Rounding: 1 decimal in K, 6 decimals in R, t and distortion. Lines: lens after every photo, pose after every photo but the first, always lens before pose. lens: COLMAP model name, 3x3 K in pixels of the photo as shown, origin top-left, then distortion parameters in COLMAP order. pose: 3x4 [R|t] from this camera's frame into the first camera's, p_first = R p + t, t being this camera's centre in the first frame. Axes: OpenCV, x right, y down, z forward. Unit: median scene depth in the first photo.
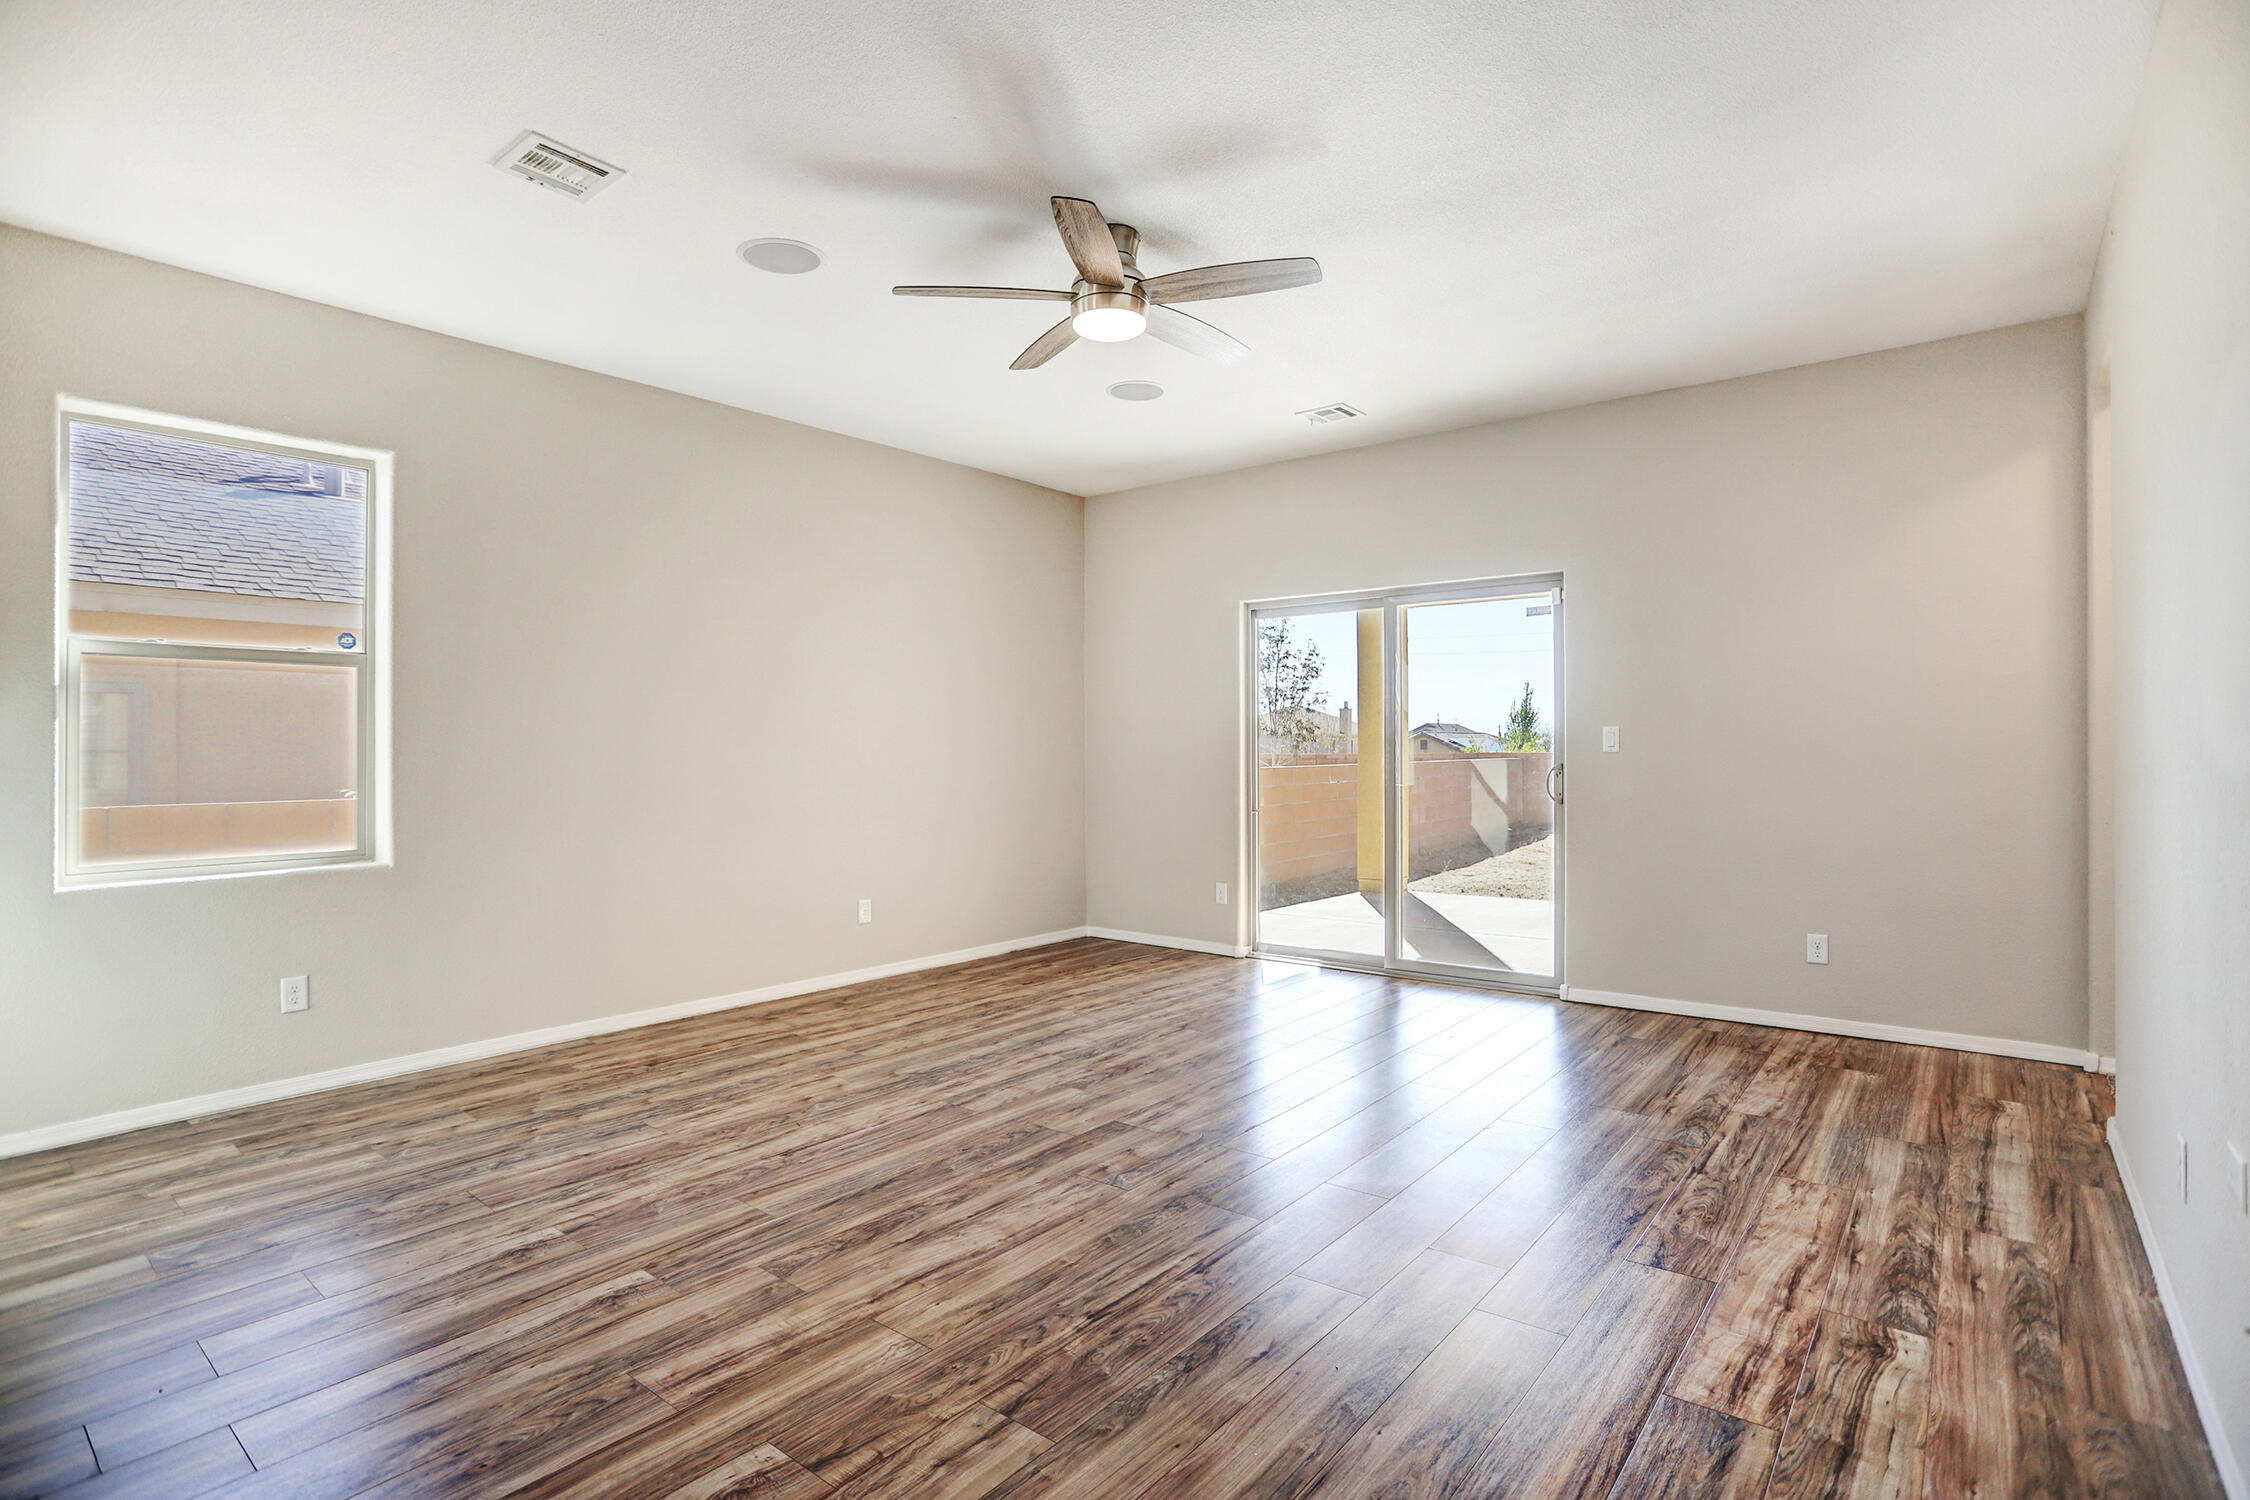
lens RADIAL K [[1087.3, 0, 1127.1], [0, 1087.3, 736.1], [0, 0, 1]] dist [-0.057699, 0.017458]
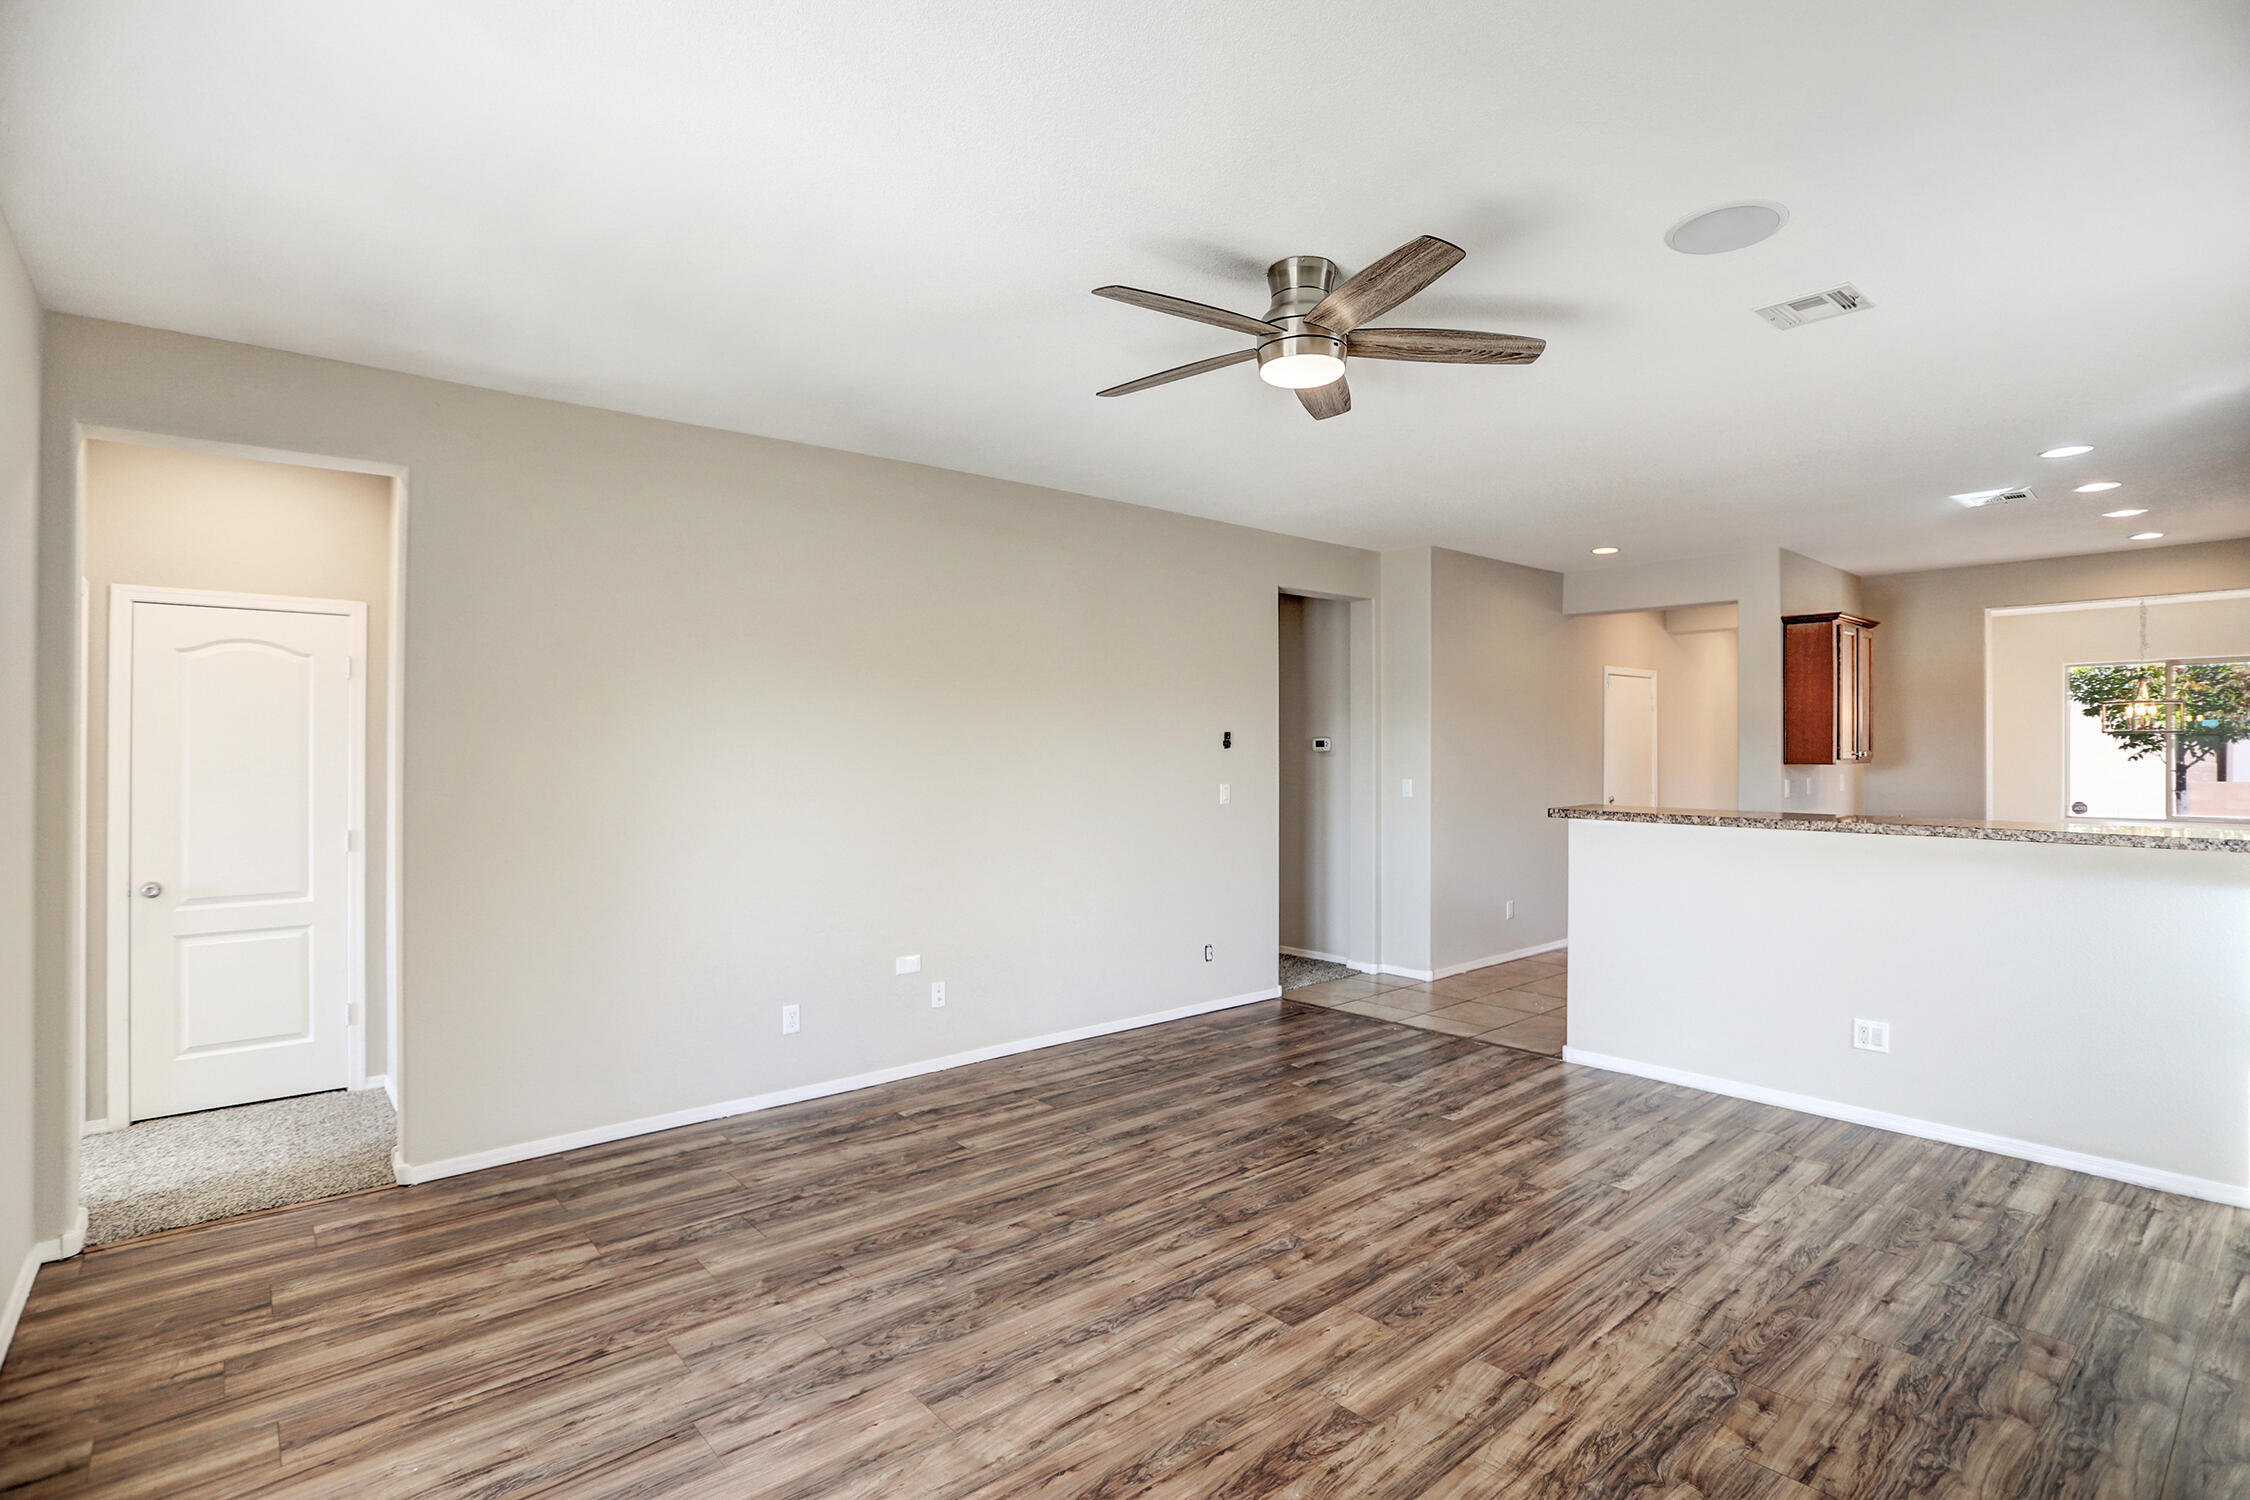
lens RADIAL K [[1087.3, 0, 1137.6], [0, 1087.3, 746.8], [0, 0, 1]] dist [-0.057699, 0.017458]
pose [[-0.984236, 0.009483, 0.176608, -0.051451], [0.006730, 0.999846, -0.016180, -0.071282], [-0.176734, -0.014736, -0.984148, 2.178474]]
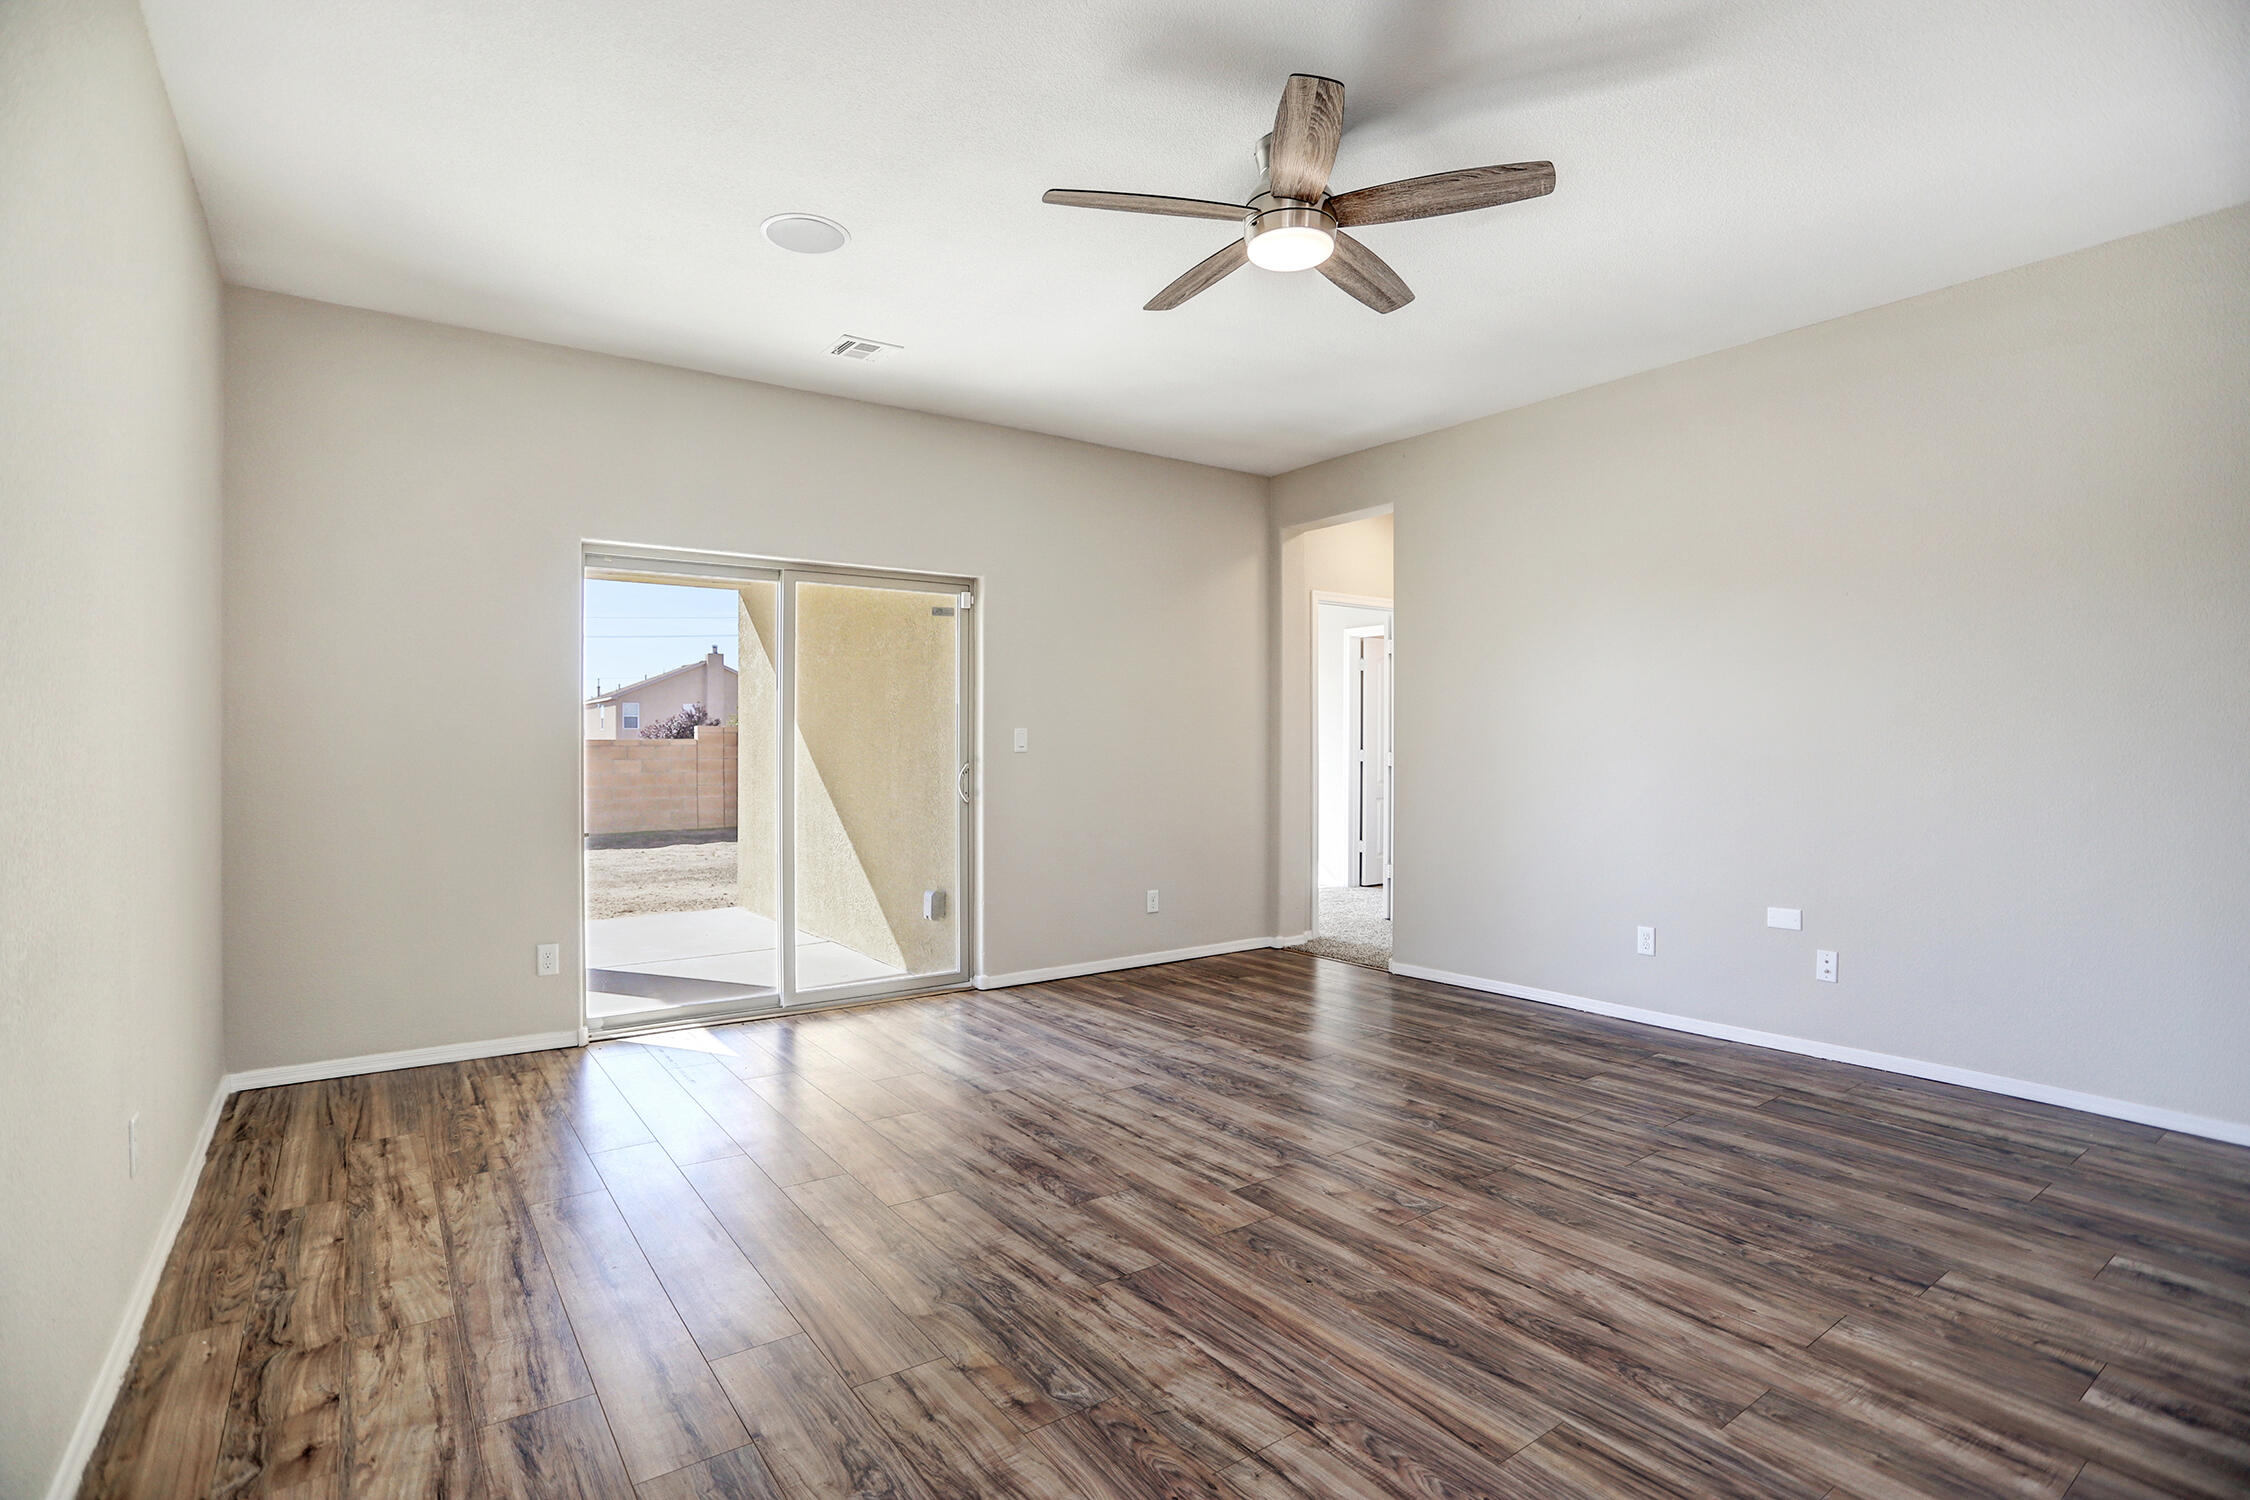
lens RADIAL K [[1087.3, 0, 1106.2], [0, 1087.3, 747.7], [0, 0, 1]] dist [-0.057699, 0.017458]
pose [[0.278654, 0.002859, 0.960387, -1.011622], [-0.005112, 0.999986, -0.001494, 0.019250], [-0.960378, -0.004493, 0.278664, 1.042076]]
